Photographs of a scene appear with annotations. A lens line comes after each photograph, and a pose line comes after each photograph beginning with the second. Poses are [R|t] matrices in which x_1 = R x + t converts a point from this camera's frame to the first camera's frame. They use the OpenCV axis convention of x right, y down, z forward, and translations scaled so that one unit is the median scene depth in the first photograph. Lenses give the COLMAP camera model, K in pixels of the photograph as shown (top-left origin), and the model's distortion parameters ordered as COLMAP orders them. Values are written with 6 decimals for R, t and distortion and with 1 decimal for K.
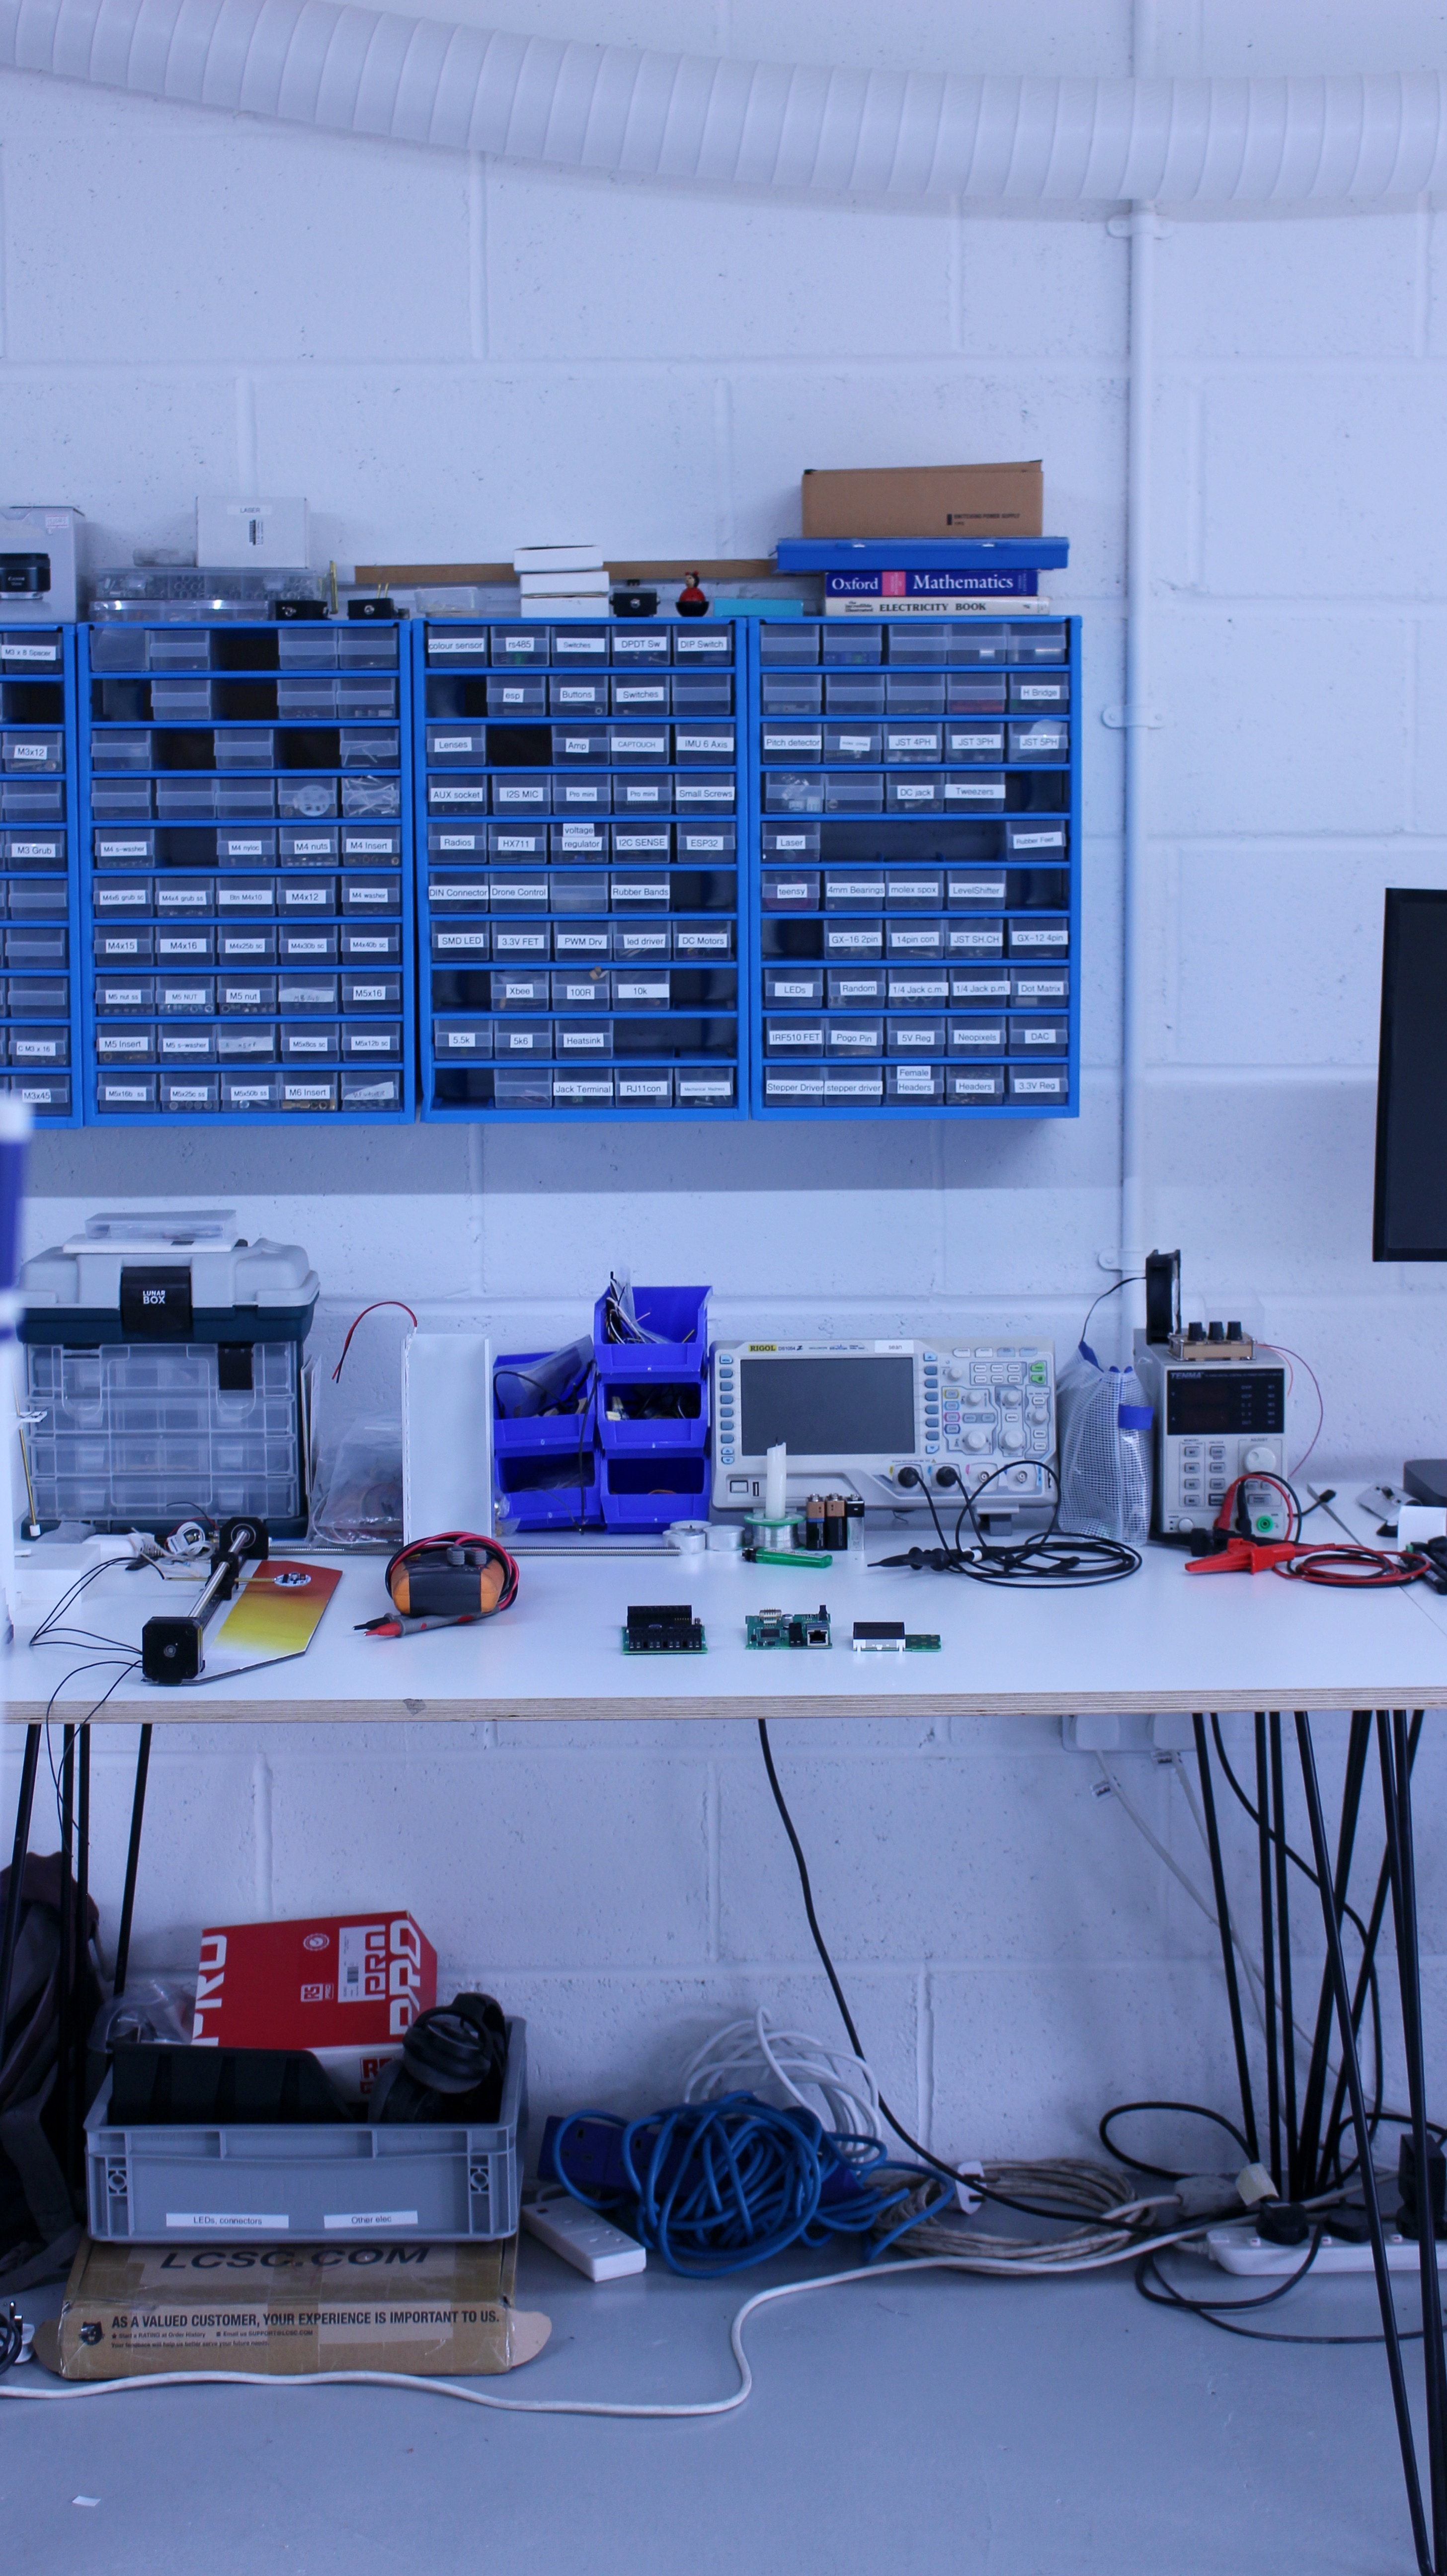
lens RADIAL K [[3535.8, 0, 723.5], [0, 3535.8, 1288.0], [0, 0, 1]] dist [0.024744, -0.463976]
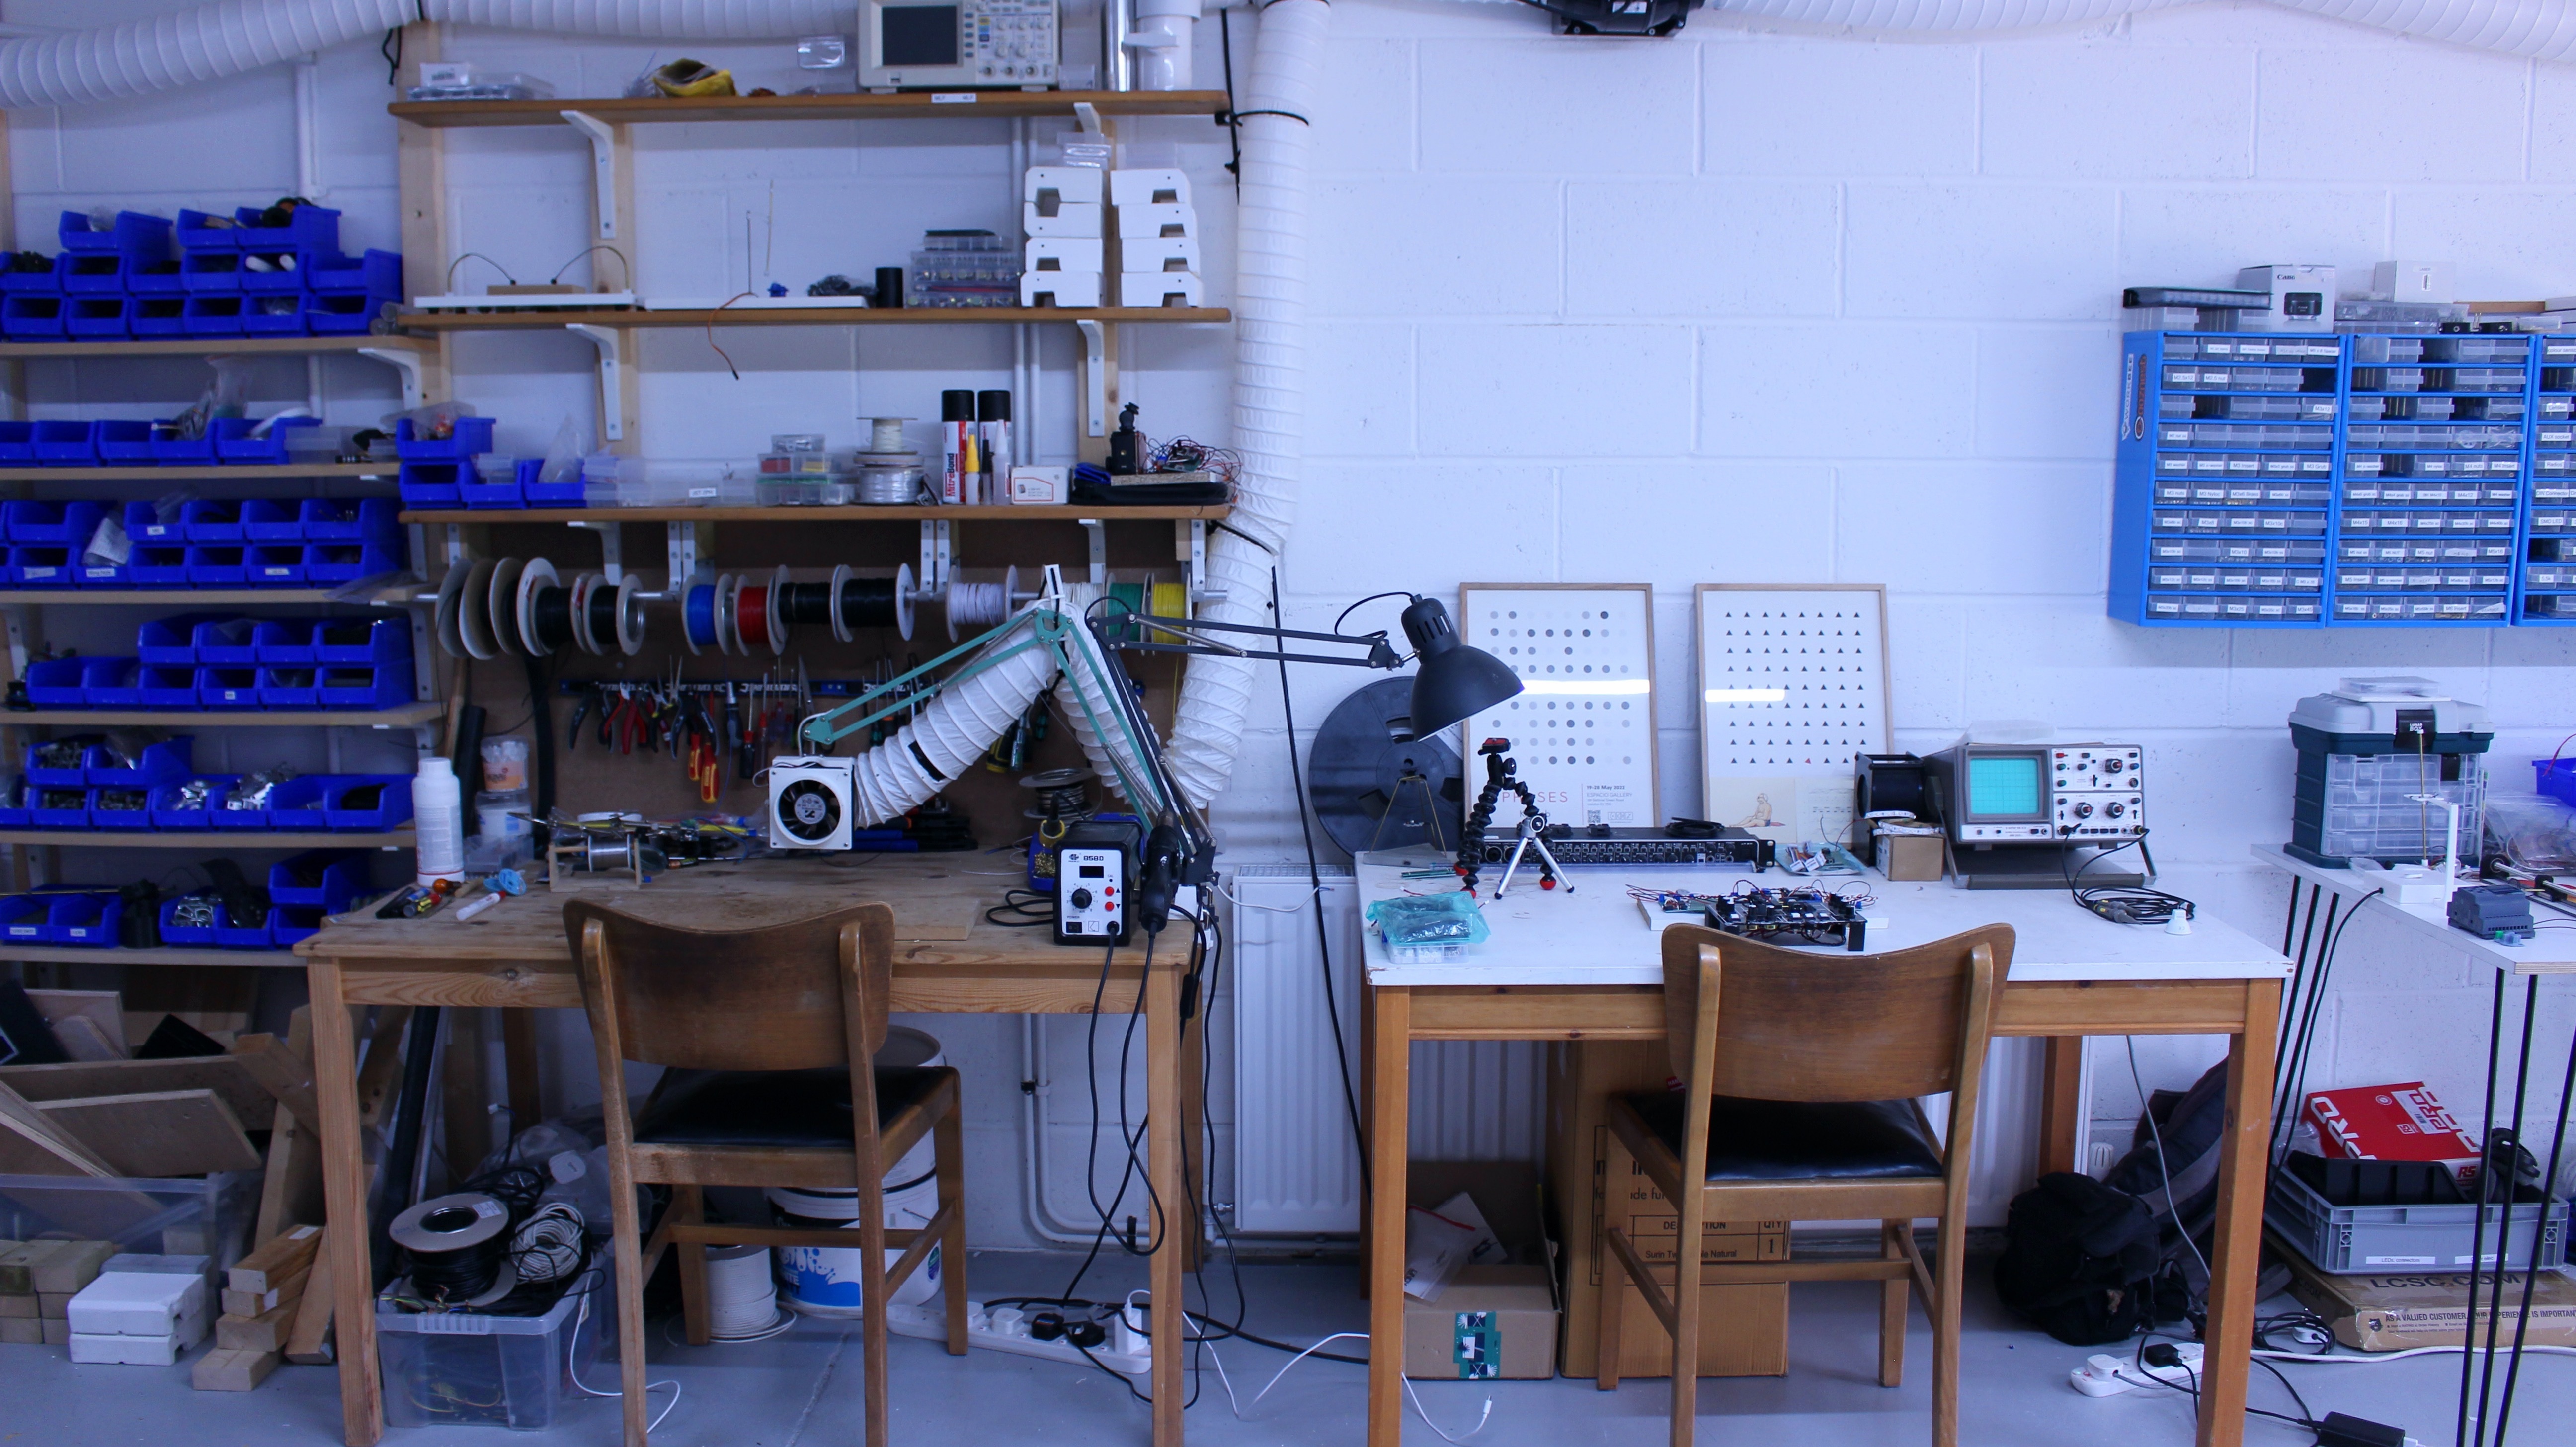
lens RADIAL K [[2130.6, 0, 1285.5], [0, 2130.6, 777.4], [0, 0, 1]] dist [-0.190947, 0.192478]
pose [[0.999909, 0.001862, -0.013352, -0.678867], [-0.001570, 0.999760, 0.021844, 0.006123], [0.013390, -0.021821, 0.999672, -0.003135]]
